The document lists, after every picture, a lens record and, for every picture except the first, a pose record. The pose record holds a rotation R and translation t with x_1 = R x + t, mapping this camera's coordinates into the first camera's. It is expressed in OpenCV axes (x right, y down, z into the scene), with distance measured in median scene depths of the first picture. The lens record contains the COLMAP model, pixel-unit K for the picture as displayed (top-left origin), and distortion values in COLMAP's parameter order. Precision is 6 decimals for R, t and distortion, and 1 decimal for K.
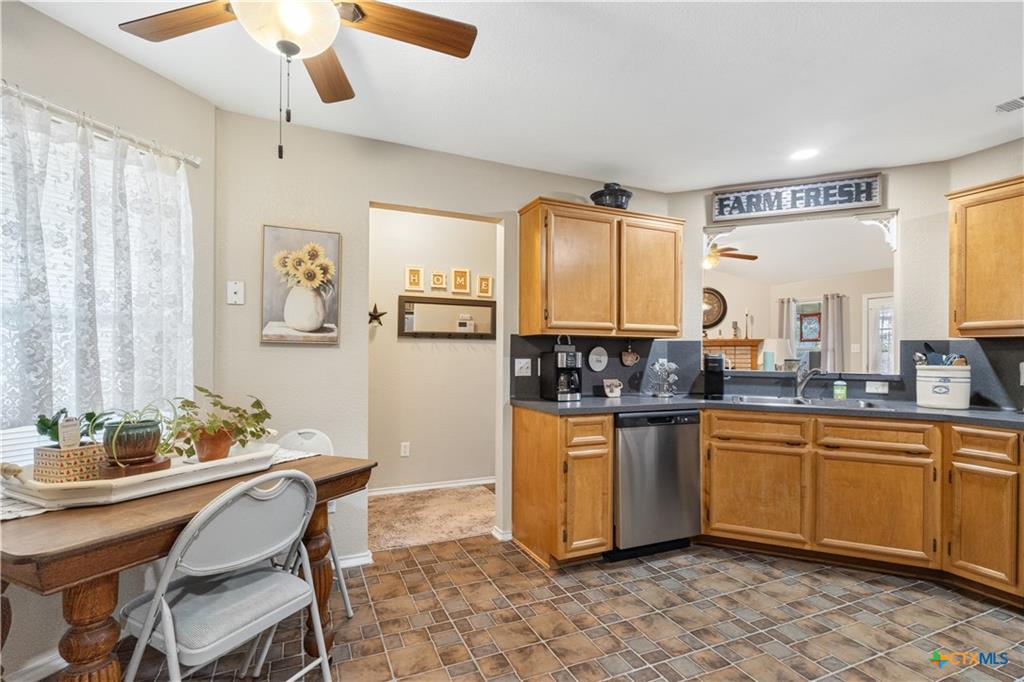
lens RADIAL K [[479.1, 0, 513.1], [0, 479.1, 349.5], [0, 0, 1]] dist [-0.000334, -0.000540]
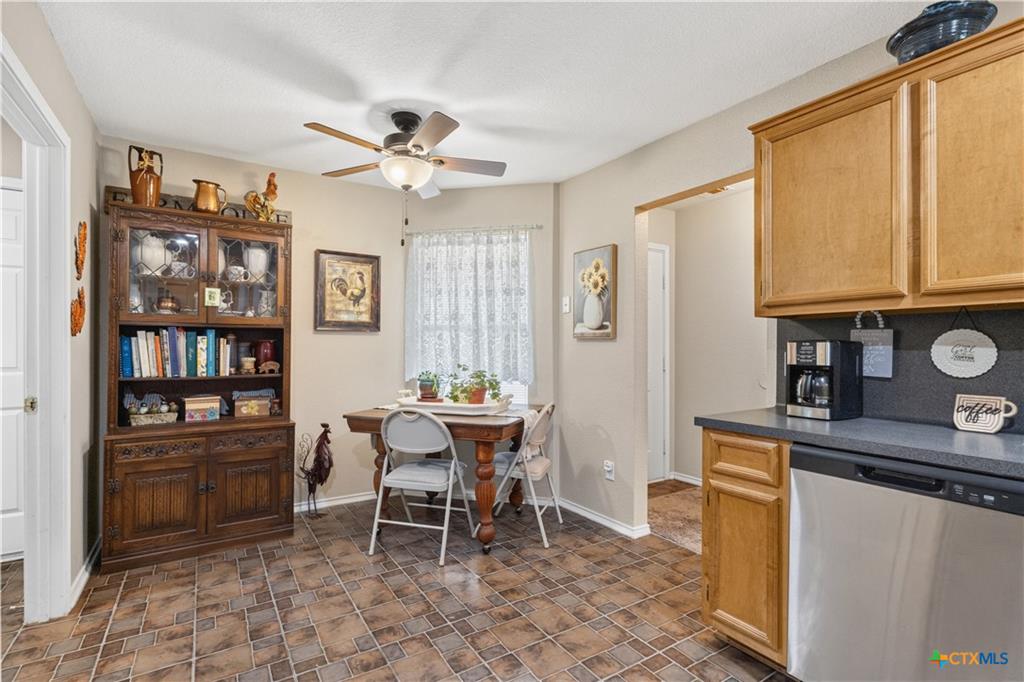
lens RADIAL K [[479.1, 0, 514.1], [0, 479.1, 345.3], [0, 0, 1]] dist [-0.000334, -0.000540]
pose [[0.156475, -0.012584, -0.987602, 0.774333], [0.010643, 0.999882, -0.011054, 0.016223], [0.987625, -0.008781, 0.156591, 0.586678]]
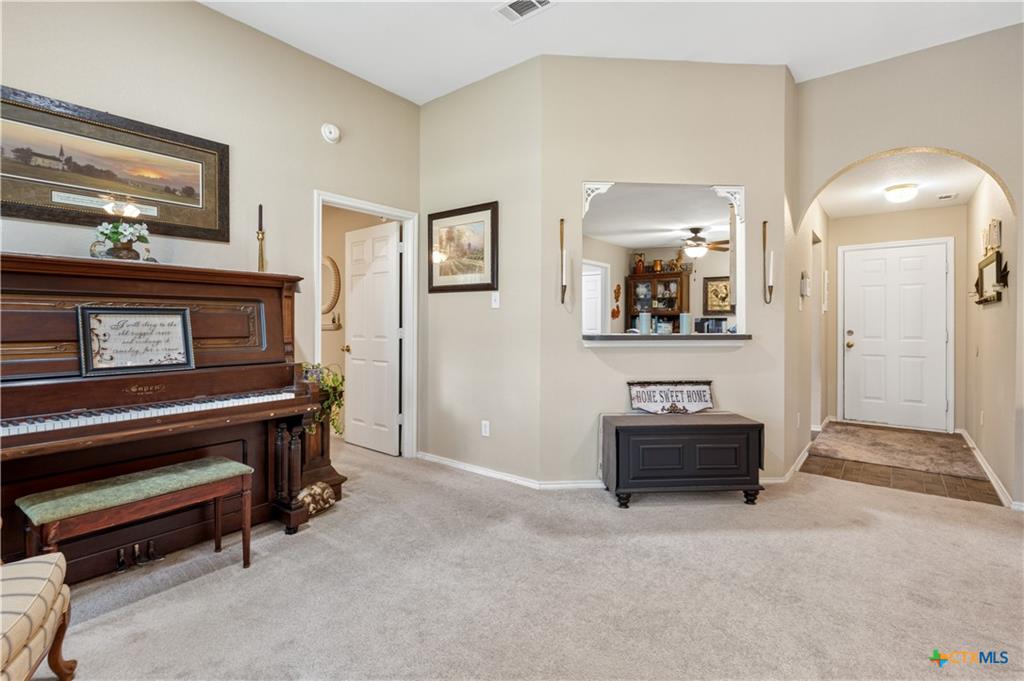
lens RADIAL K [[479.1, 0, 516.2], [0, 479.1, 322.5], [0, 0, 1]] dist [-0.000334, -0.000540]
pose [[-0.881560, -0.011958, -0.471920, 1.726699], [-0.005777, 0.999878, -0.014546, 0.046901], [0.472036, -0.010097, -0.881521, 2.267129]]
